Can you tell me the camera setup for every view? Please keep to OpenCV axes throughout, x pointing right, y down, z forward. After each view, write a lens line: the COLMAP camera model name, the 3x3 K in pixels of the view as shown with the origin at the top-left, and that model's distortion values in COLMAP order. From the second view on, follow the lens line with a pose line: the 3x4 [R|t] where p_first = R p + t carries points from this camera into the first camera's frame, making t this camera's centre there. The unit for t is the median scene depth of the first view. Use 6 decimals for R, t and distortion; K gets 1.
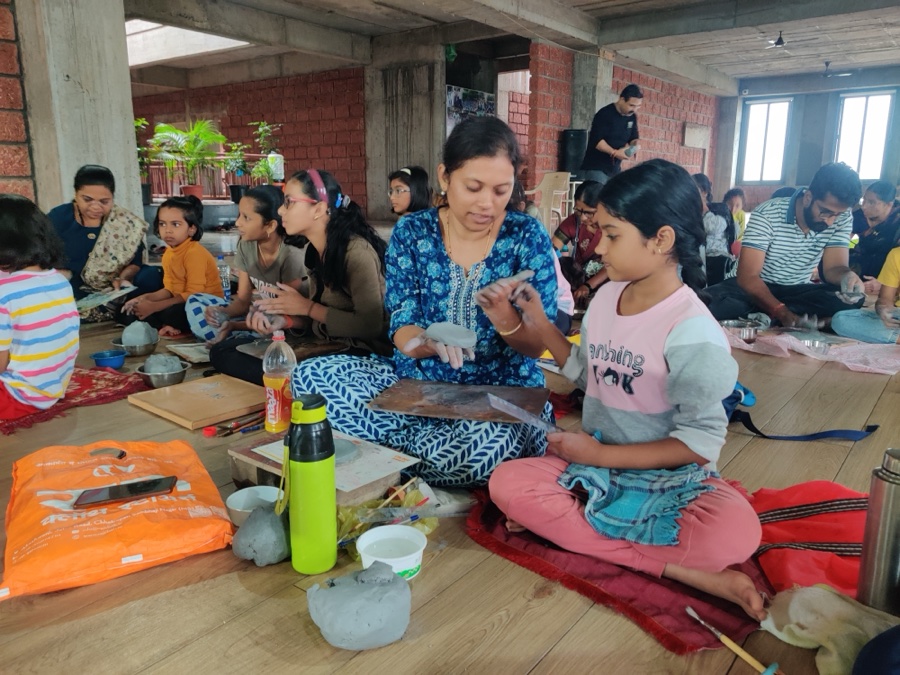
lens RADIAL K [[703.8, 0, 450.0], [0, 703.8, 337.5], [0, 0, 1]] dist [0.062372, 0.006157]
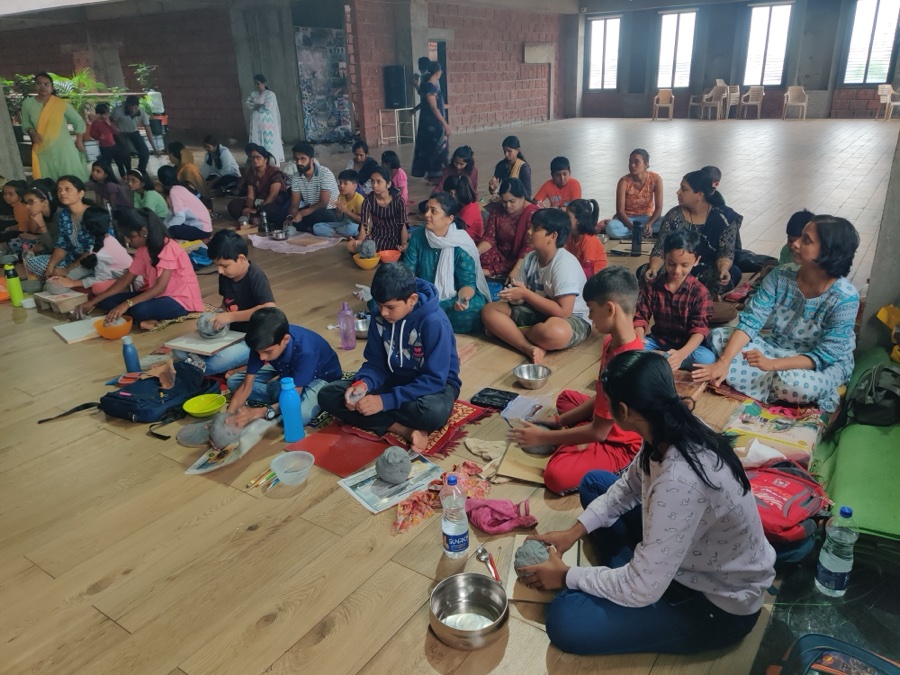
lens RADIAL K [[703.8, 0, 450.0], [0, 703.8, 337.5], [0, 0, 1]] dist [0.062372, 0.006157]
pose [[0.998678, -0.045319, 0.024261, 0.191453], [0.041261, 0.988204, 0.147483, -0.001504], [-0.030659, -0.146287, 0.988767, -0.265275]]
